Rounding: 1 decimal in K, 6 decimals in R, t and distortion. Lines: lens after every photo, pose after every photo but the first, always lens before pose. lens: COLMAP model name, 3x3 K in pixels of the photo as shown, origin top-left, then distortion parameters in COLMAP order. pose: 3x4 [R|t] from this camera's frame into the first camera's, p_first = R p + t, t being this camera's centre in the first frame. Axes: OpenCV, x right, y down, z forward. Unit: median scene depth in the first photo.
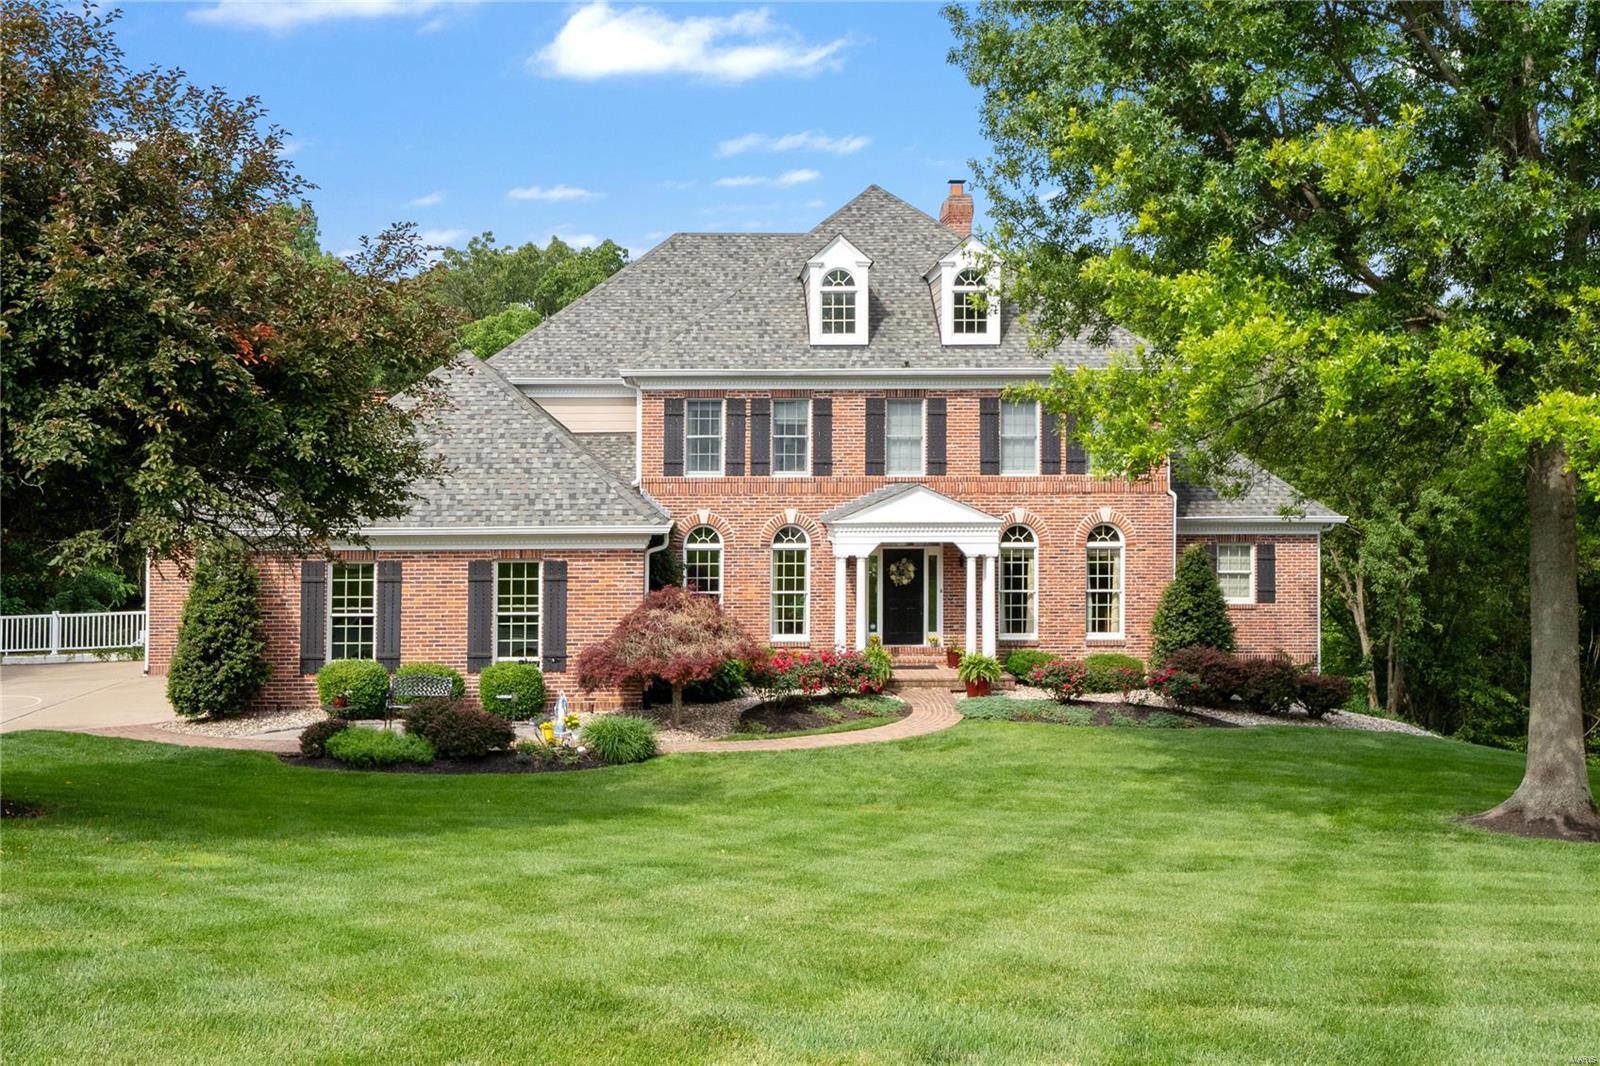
lens RADIAL K [[1659.6, 0, 801.0], [0, 1659.6, 528.6], [0, 0, 1]] dist [0.103077, 0.000000]
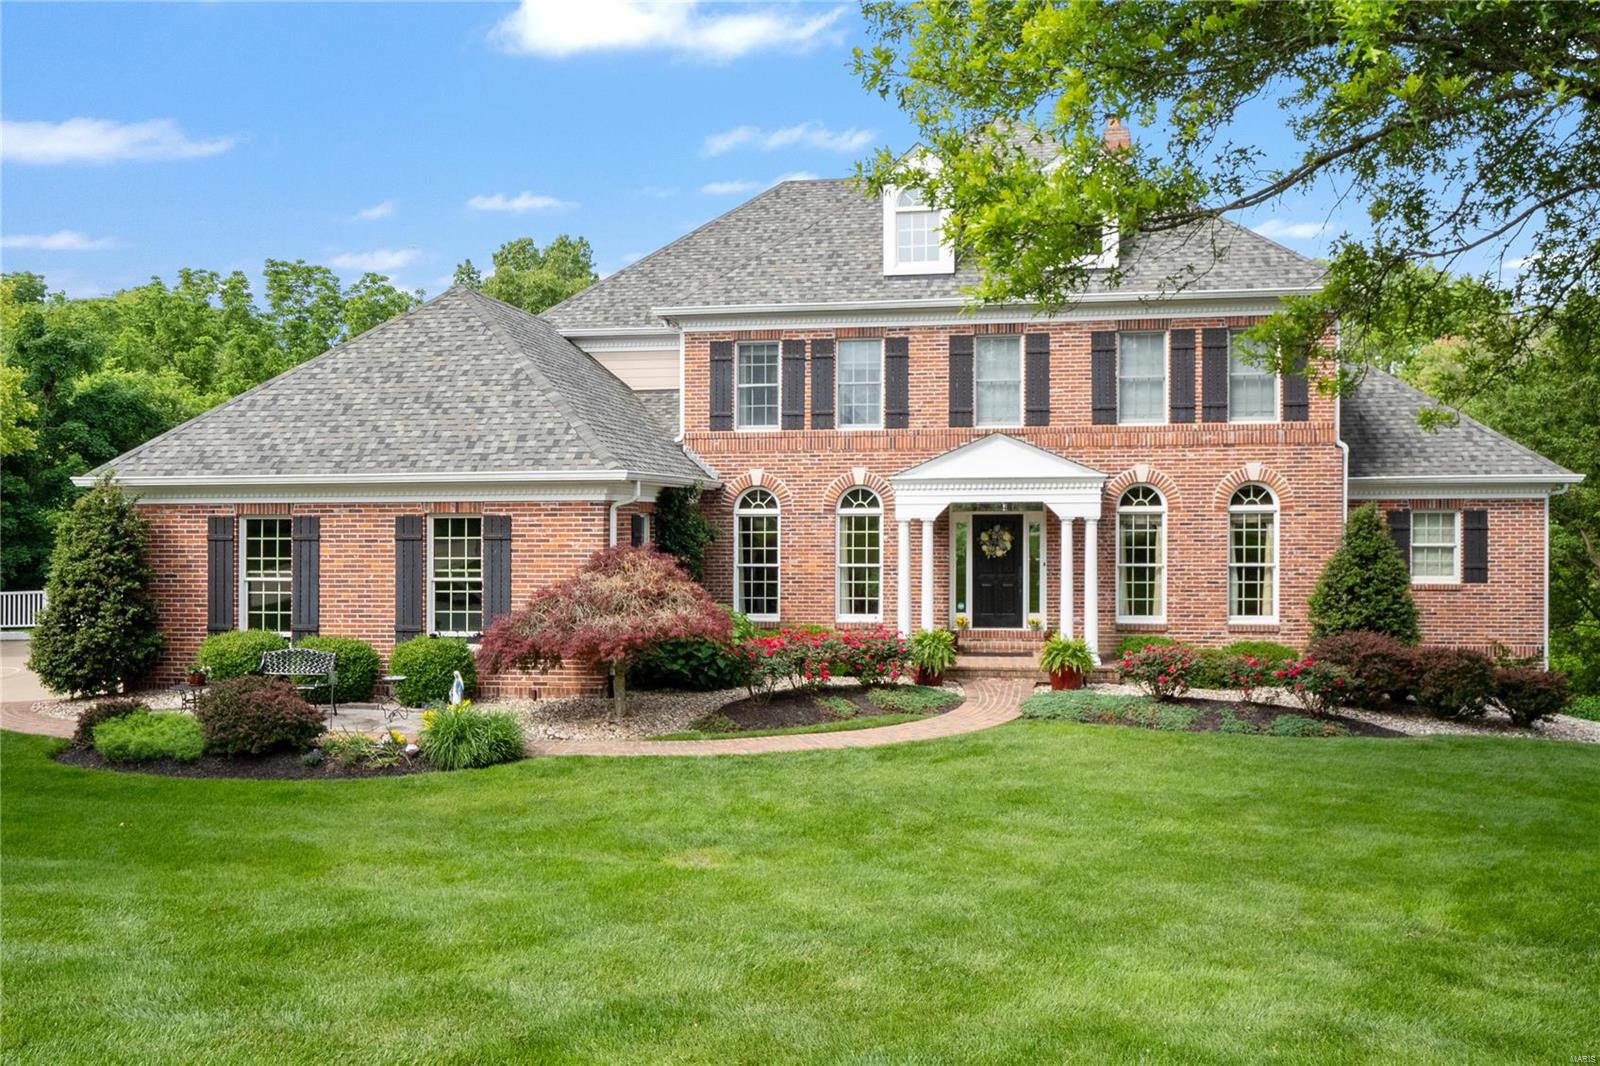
lens RADIAL K [[1385.9, 0, 795.6], [0, 1385.9, 565.6], [0, 0, 1]] dist [0.028108, -0.012812]
pose [[0.973310, -0.000993, -0.229492, 0.126778], [0.004058, 0.999909, 0.012887, 0.029481], [0.229459, -0.013474, 0.973225, 0.298412]]
